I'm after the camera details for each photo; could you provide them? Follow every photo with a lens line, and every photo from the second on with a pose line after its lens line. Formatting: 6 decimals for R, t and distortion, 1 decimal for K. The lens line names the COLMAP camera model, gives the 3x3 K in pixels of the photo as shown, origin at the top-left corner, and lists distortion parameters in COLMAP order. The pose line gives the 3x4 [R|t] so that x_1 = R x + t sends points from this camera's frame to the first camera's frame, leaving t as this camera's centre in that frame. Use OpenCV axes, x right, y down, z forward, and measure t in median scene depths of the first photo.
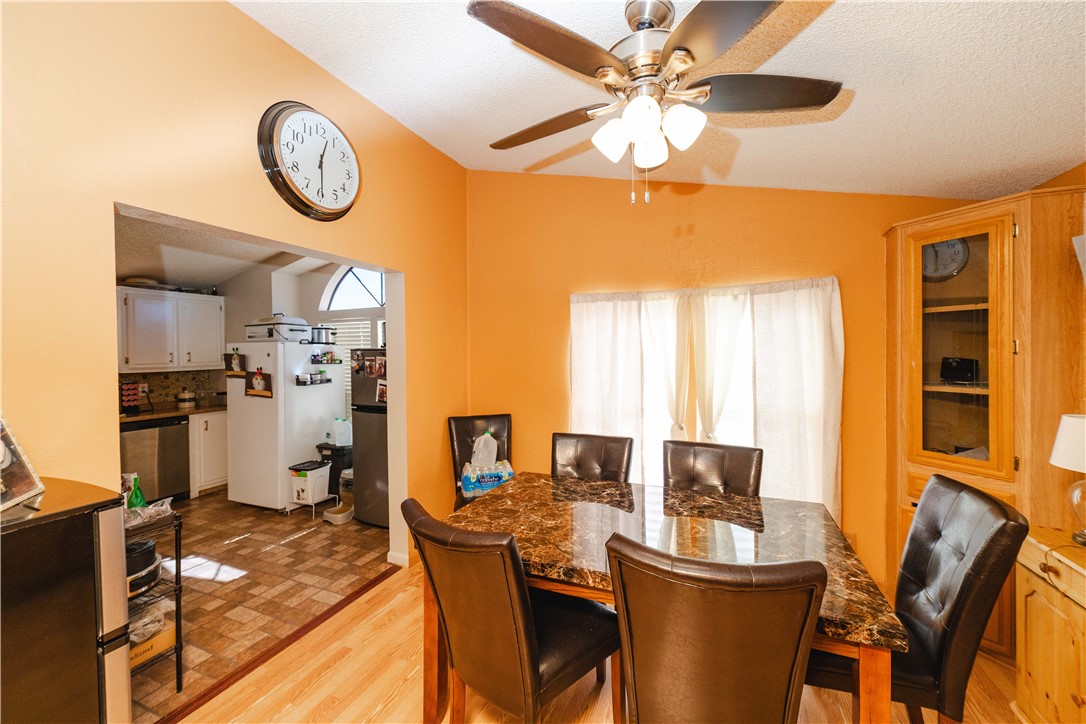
lens RADIAL K [[427.9, 0, 540.3], [0, 427.9, 355.6], [0, 0, 1]] dist [0.000177, 0.000321]
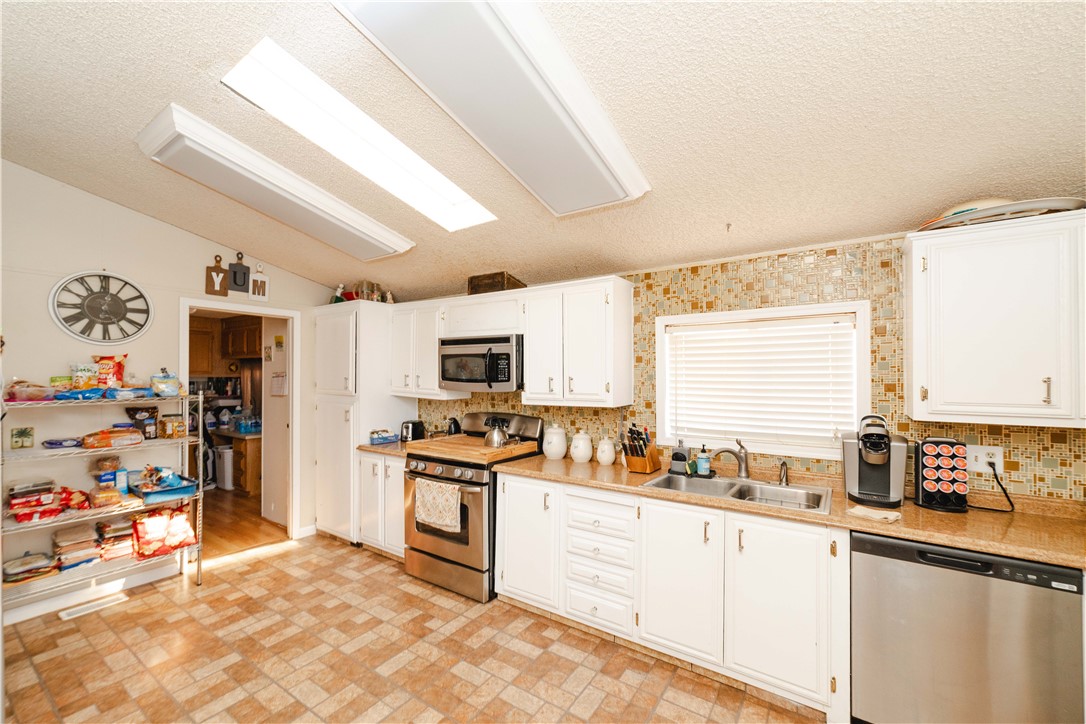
lens RADIAL K [[423.7, 0, 528.1], [0, 423.7, 363.0], [0, 0, 1]] dist [0.000572, 0.000176]
pose [[-0.230989, -0.016733, -0.972812, -0.452592], [-0.006000, 0.999858, -0.015773, -0.011771], [0.972938, 0.002193, -0.231057, 0.737227]]
